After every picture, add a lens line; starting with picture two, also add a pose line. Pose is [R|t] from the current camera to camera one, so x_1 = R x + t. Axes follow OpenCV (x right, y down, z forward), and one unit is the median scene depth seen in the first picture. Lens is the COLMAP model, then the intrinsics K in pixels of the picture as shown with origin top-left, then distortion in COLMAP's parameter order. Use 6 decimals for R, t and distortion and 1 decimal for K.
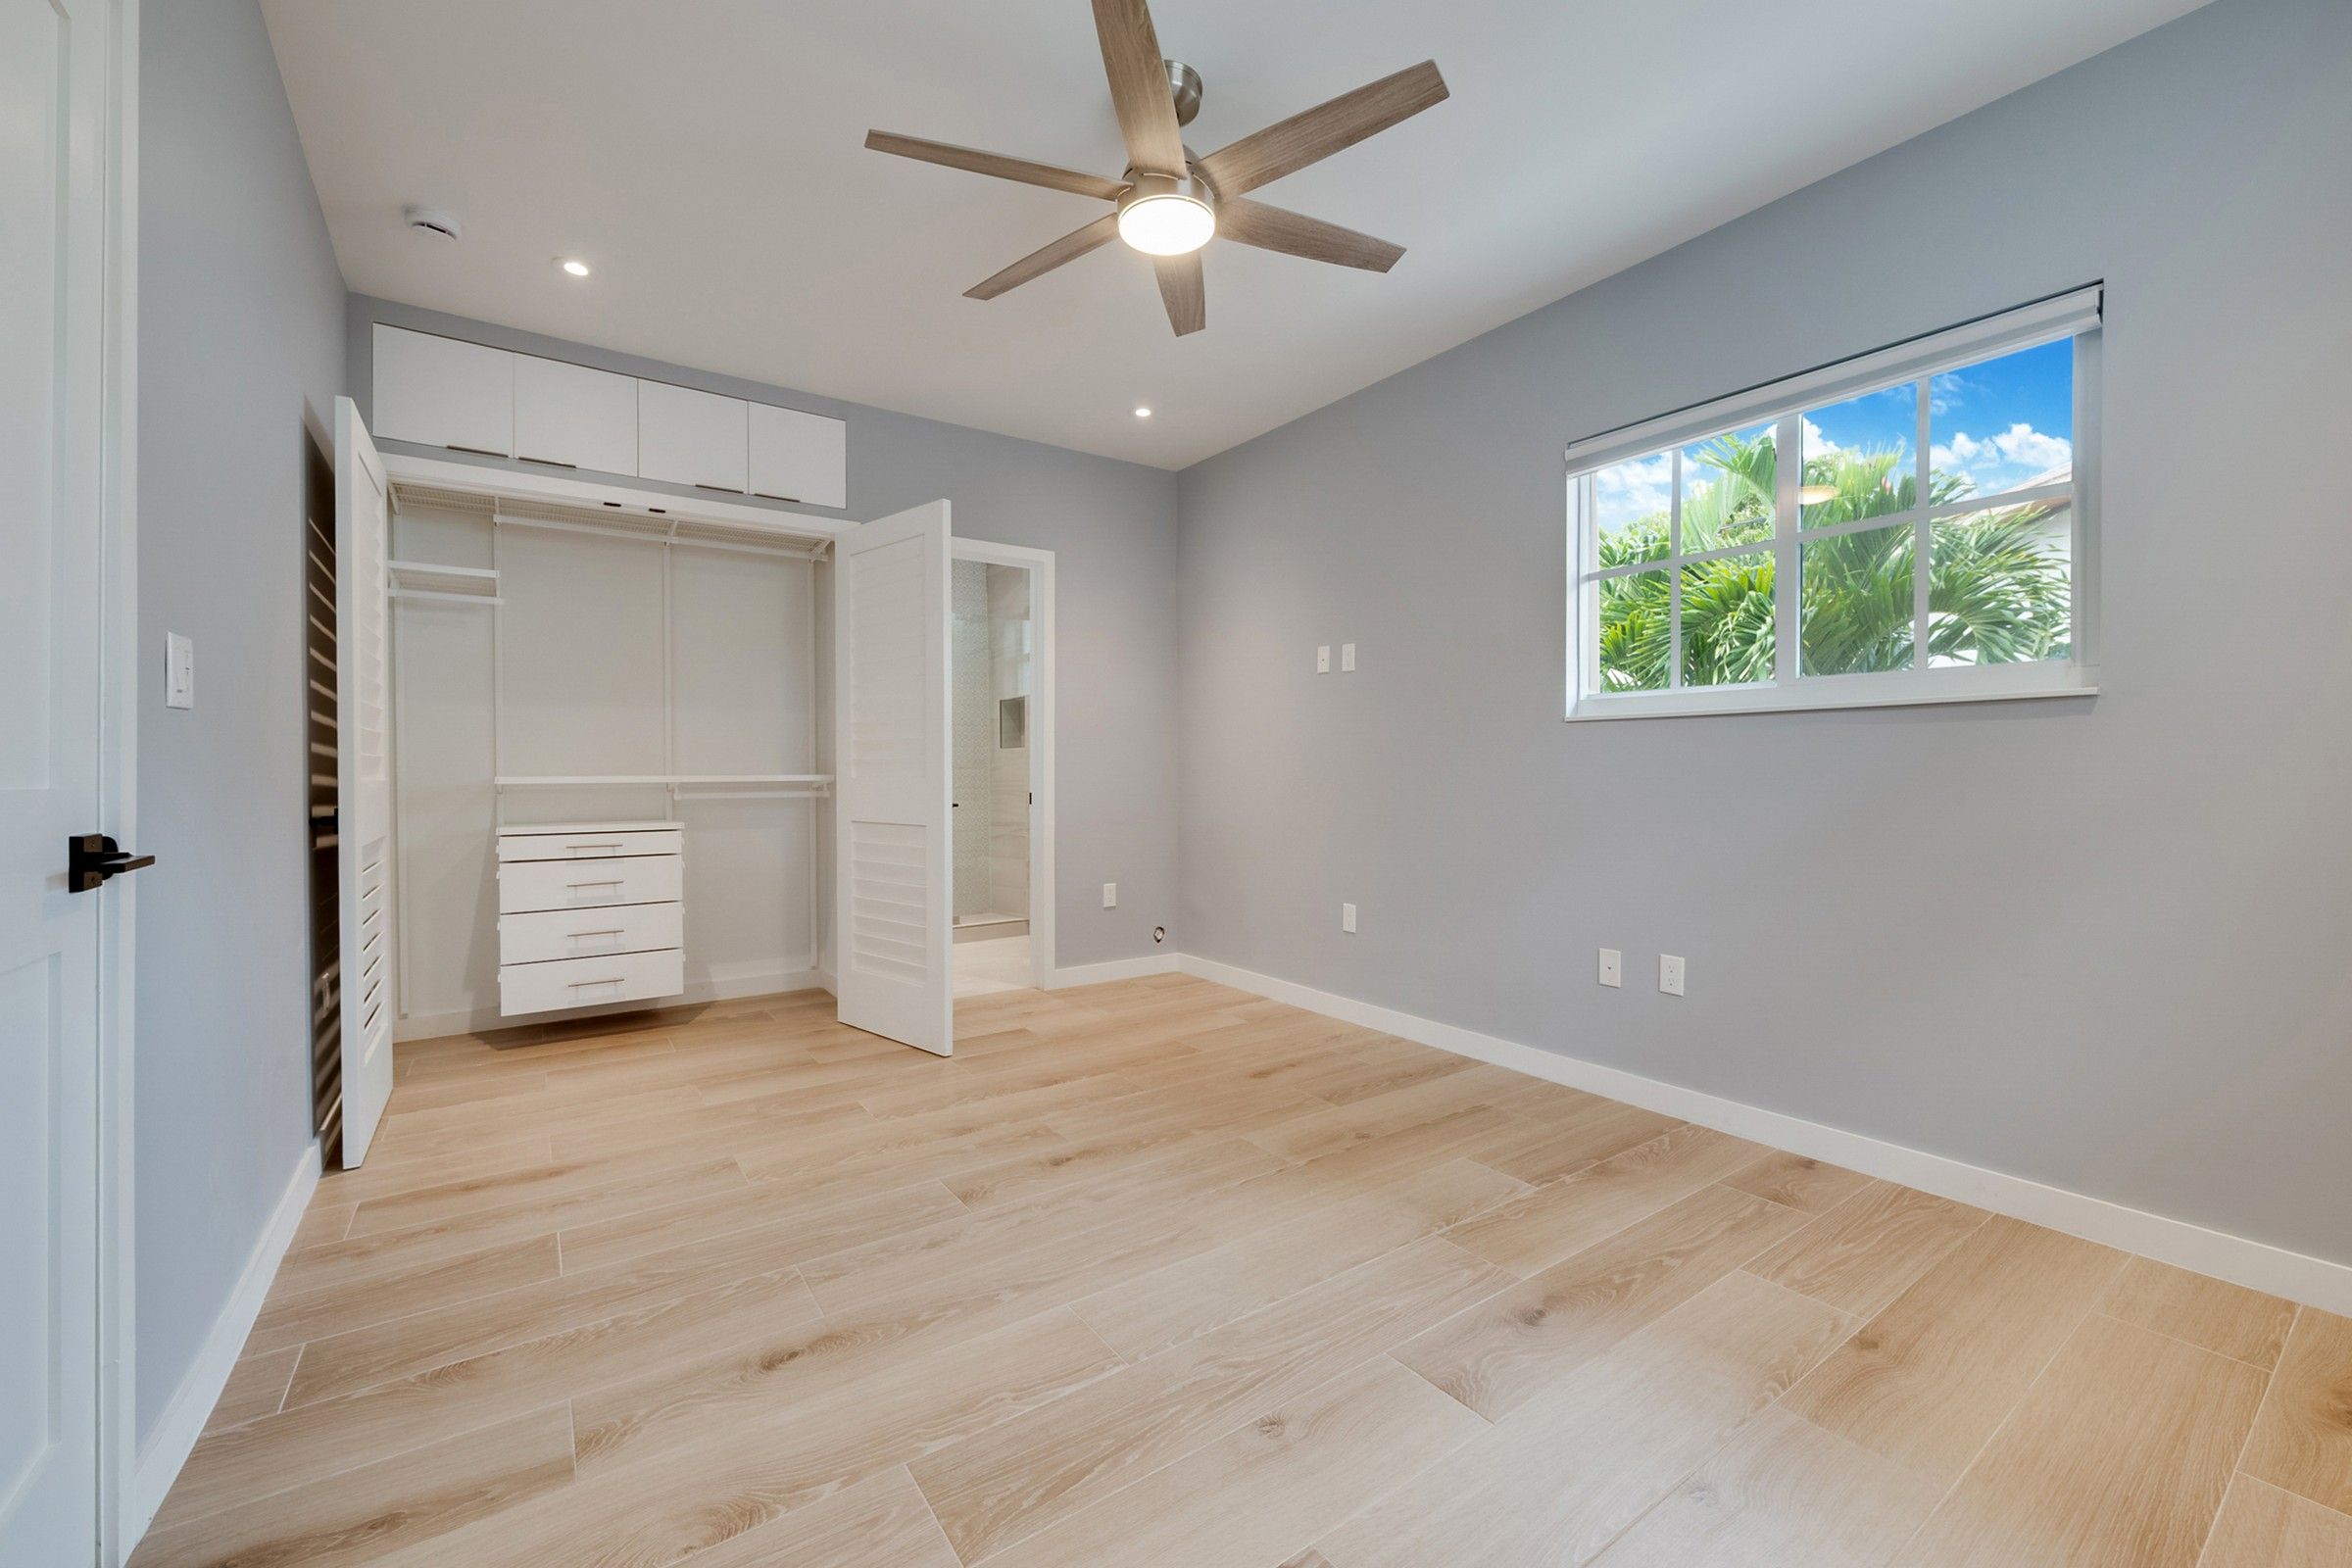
lens RADIAL K [[931.5, 0, 1176.0], [0, 931.5, 784.0], [0, 0, 1]] dist [0.001069, -0.000030]
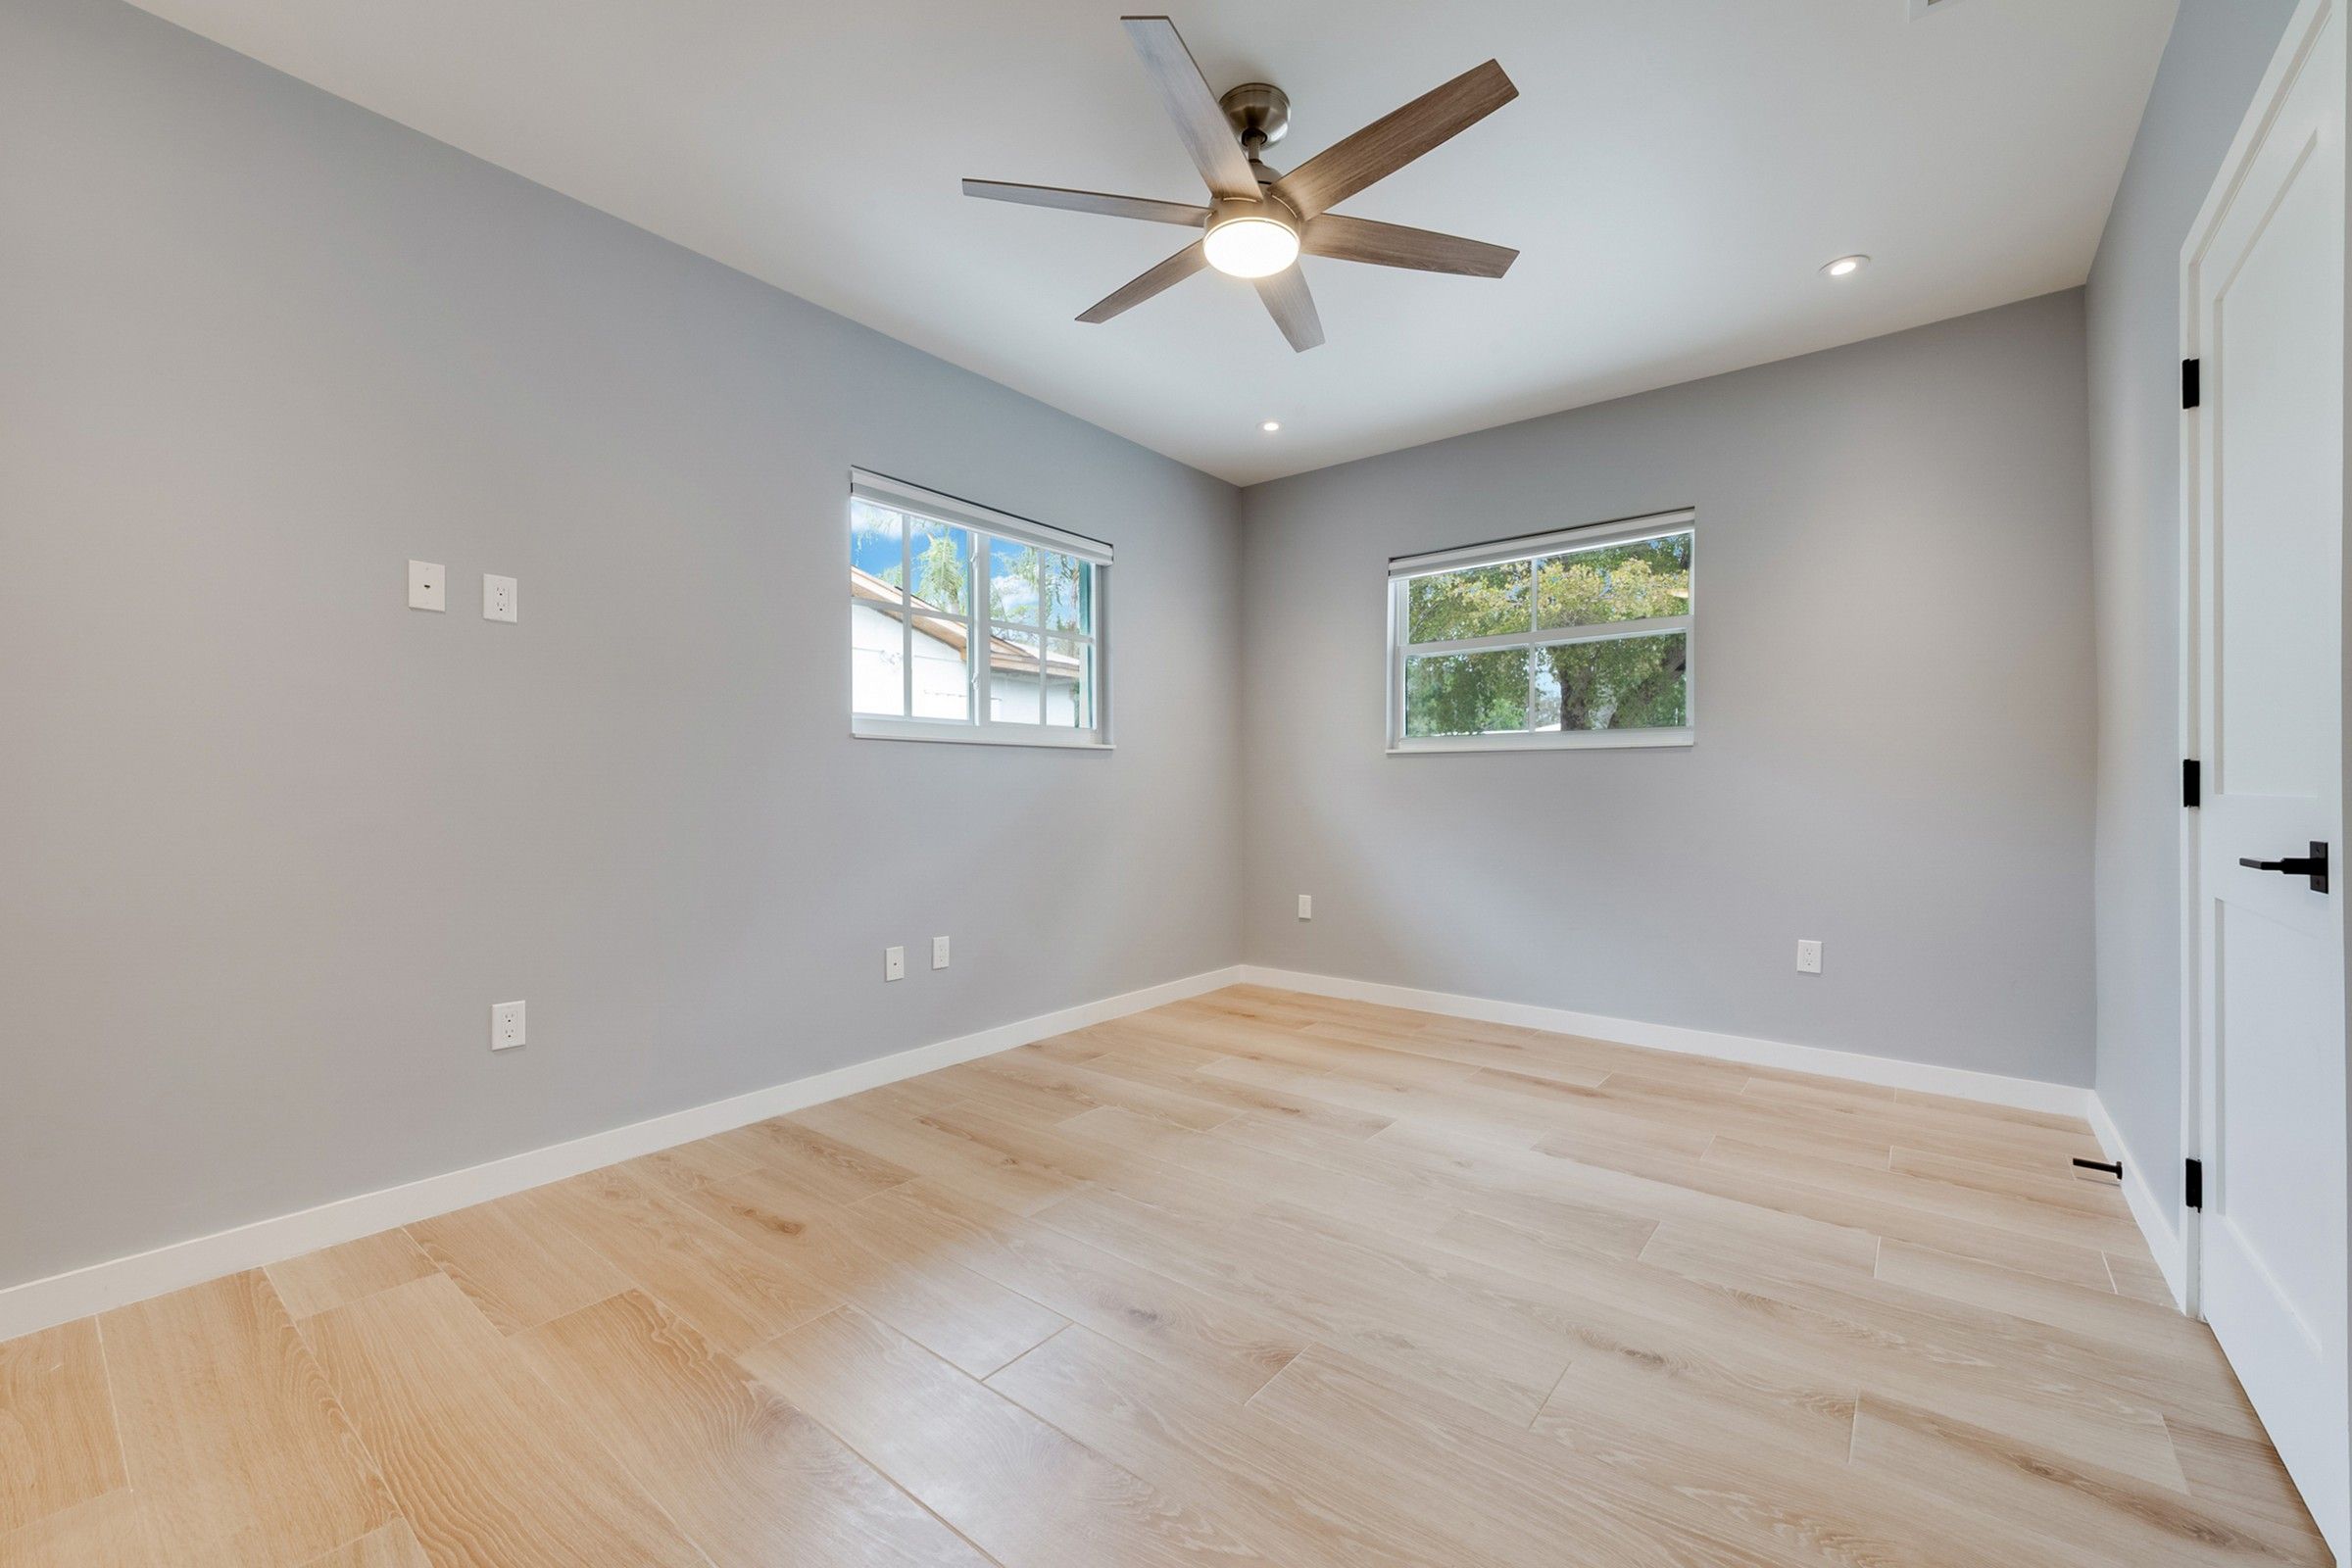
lens RADIAL K [[931.5, 0, 1176.0], [0, 931.5, 784.0], [0, 0, 1]] dist [0.001069, -0.000030]
pose [[-0.269618, 0.005042, 0.962954, -0.841559], [0.017182, 0.999852, -0.000424, -0.016546], [-0.962814, 0.016431, -0.269665, 1.160365]]
